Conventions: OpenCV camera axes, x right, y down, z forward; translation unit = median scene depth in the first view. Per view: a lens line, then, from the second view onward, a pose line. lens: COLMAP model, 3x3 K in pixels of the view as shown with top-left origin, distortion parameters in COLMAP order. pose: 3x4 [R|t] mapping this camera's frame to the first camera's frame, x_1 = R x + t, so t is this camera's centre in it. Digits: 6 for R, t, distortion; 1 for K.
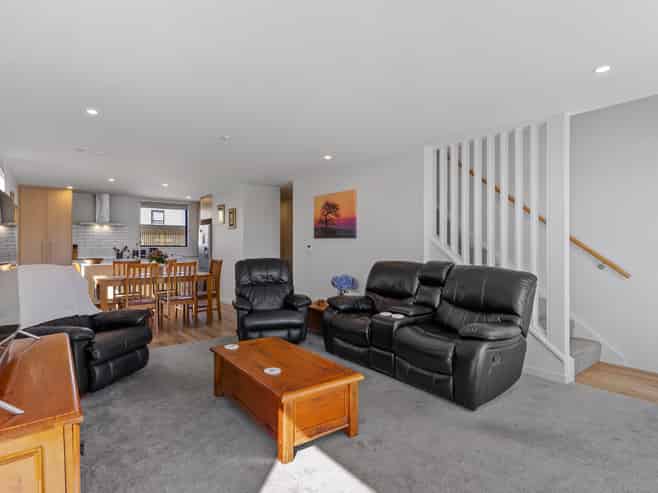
lens RADIAL K [[355.4, 0, 329.0], [0, 355.4, 246.5], [0, 0, 1]] dist [-0.001883, -0.000761]
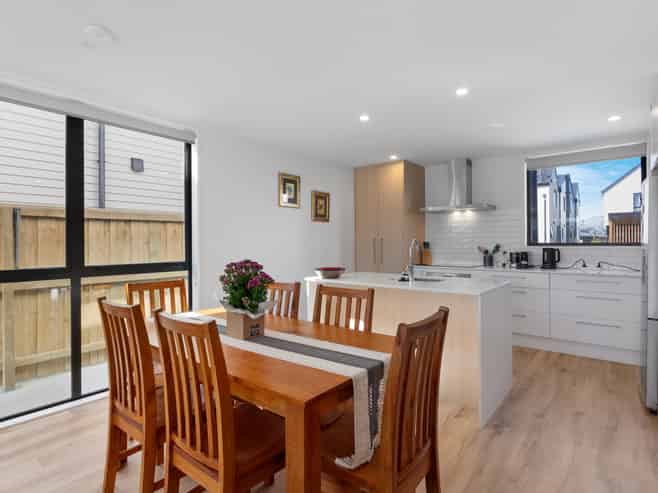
lens RADIAL K [[355.4, 0, 329.0], [0, 355.4, 246.5], [0, 0, 1]] dist [-0.001883, -0.000761]
pose [[0.230979, 0.006560, -0.972937, -0.099329], [0.005102, 0.999955, 0.007953, -0.003859], [0.972945, -0.006801, 0.230936, 0.703866]]
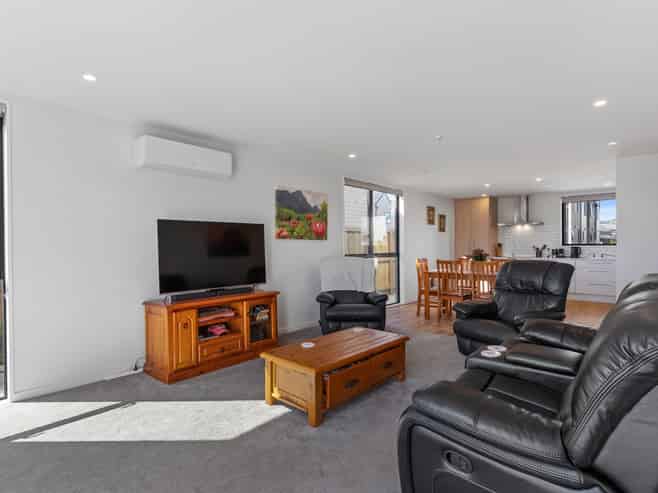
lens RADIAL K [[355.4, 0, 329.0], [0, 355.4, 246.5], [0, 0, 1]] dist [-0.001883, -0.000761]
pose [[0.191407, 0.004158, -0.981502, 0.331732], [0.002925, 0.999984, 0.004807, -0.002577], [0.981506, -0.003791, 0.191392, 0.251159]]
